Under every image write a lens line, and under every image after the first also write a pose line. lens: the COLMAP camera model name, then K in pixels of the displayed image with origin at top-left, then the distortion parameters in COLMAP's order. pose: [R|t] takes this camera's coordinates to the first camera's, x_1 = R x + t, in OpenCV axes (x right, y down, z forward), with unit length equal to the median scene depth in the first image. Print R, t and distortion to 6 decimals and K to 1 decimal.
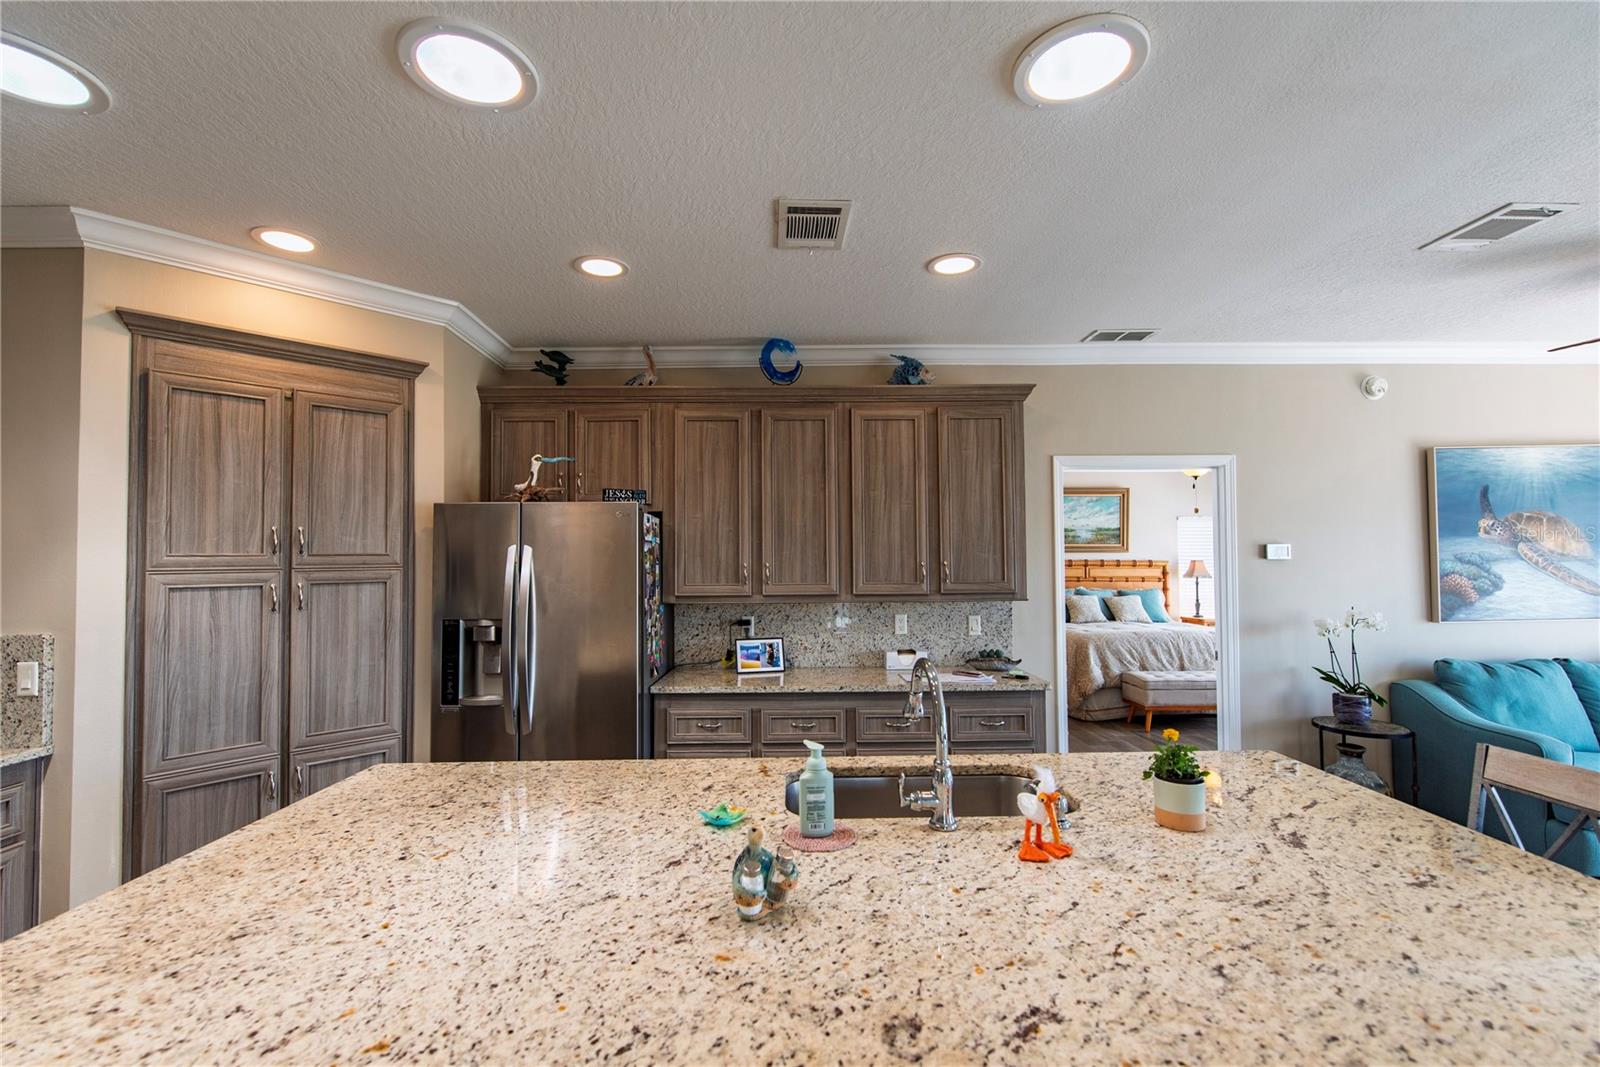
lens RADIAL K [[689.5, 0, 798.3], [0, 689.5, 544.5], [0, 0, 1]] dist [0.000044, 0.000301]
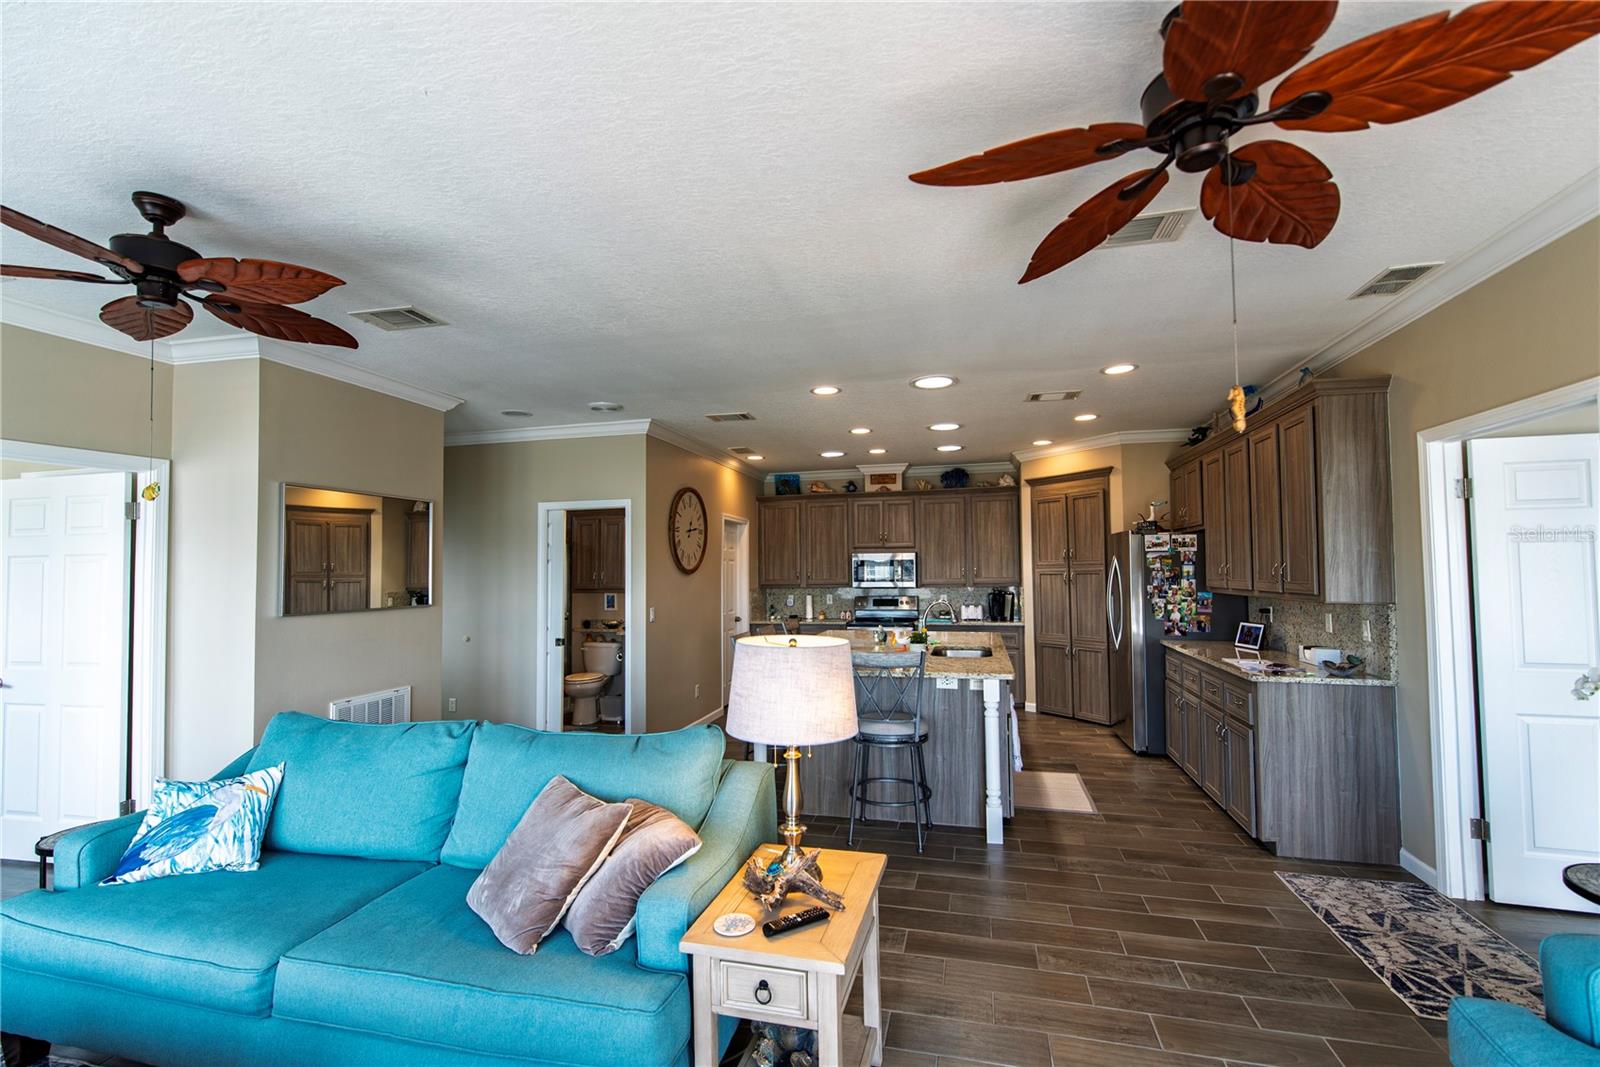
lens RADIAL K [[689.5, 0, 805.0], [0, 689.5, 537.0], [0, 0, 1]] dist [0.000044, 0.000301]
pose [[-0.249753, -0.035326, -0.967665, 1.645421], [0.037342, 0.998240, -0.046080, 0.006358], [0.967589, -0.047643, -0.247994, 0.611691]]
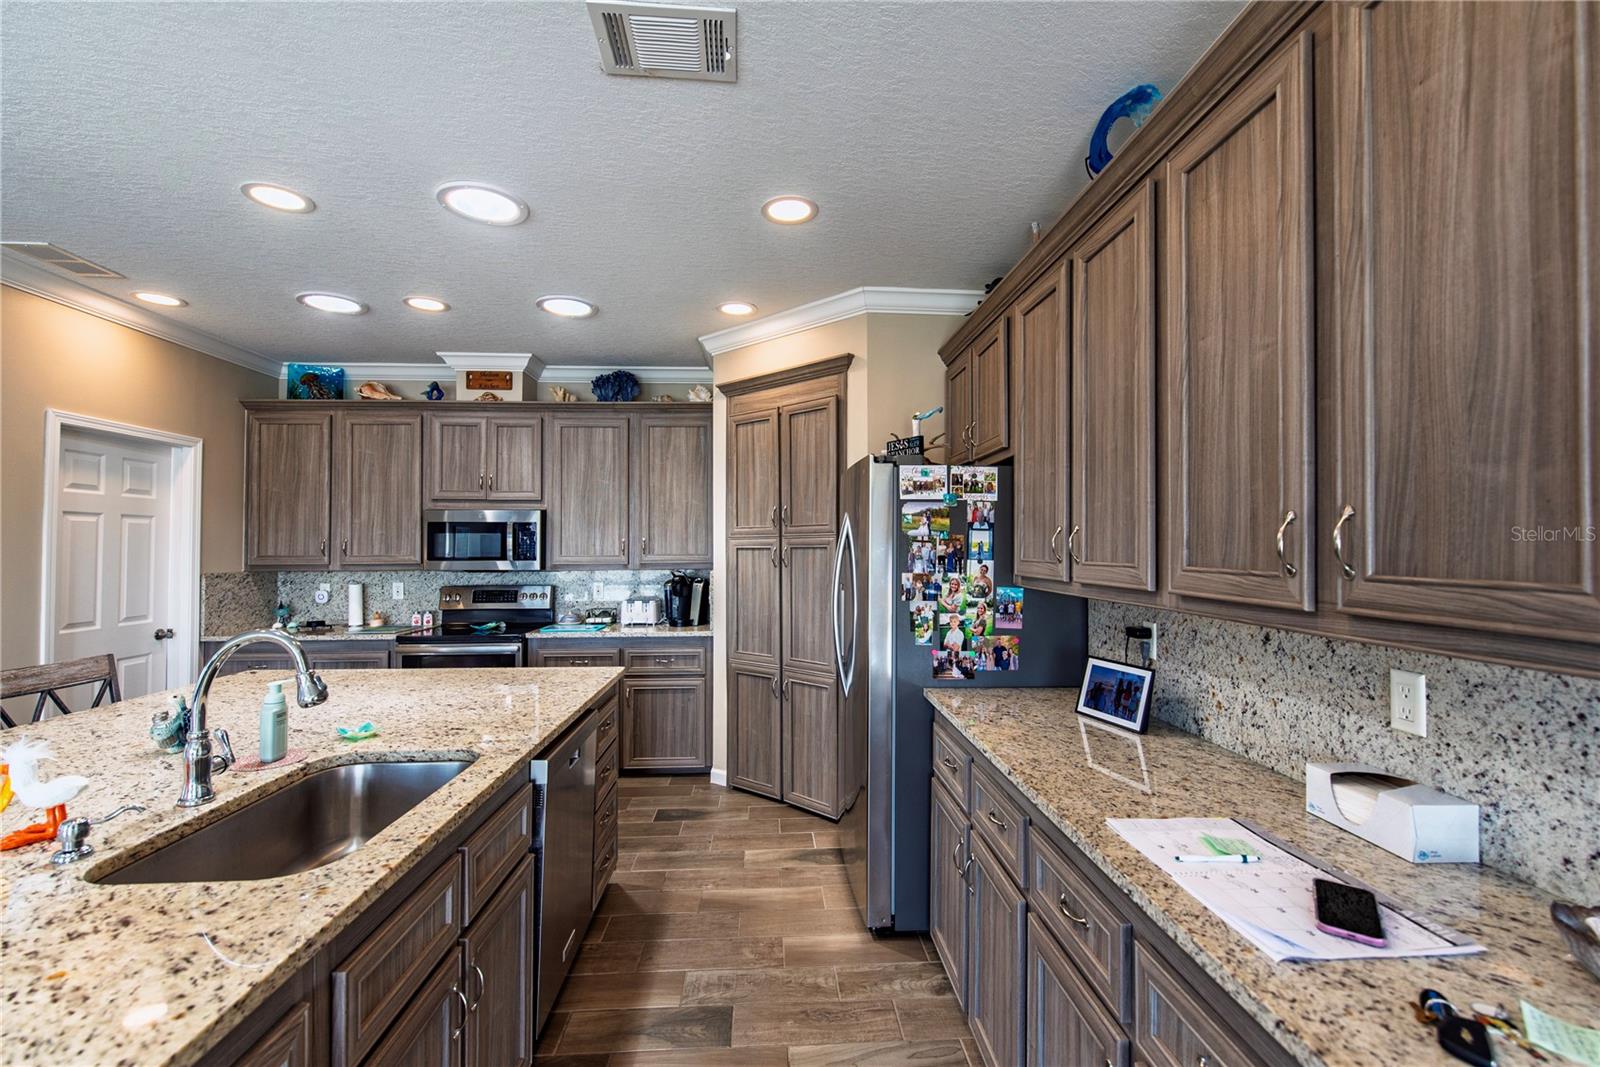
lens RADIAL K [[689.5, 0, 801.9], [0, 689.5, 524.8], [0, 0, 1]] dist [0.000044, 0.000301]
pose [[0.050547, -0.021218, -0.998496, 0.567355], [0.026151, 0.999460, -0.019914, 0.036382], [0.998379, -0.025105, 0.051074, 0.848204]]
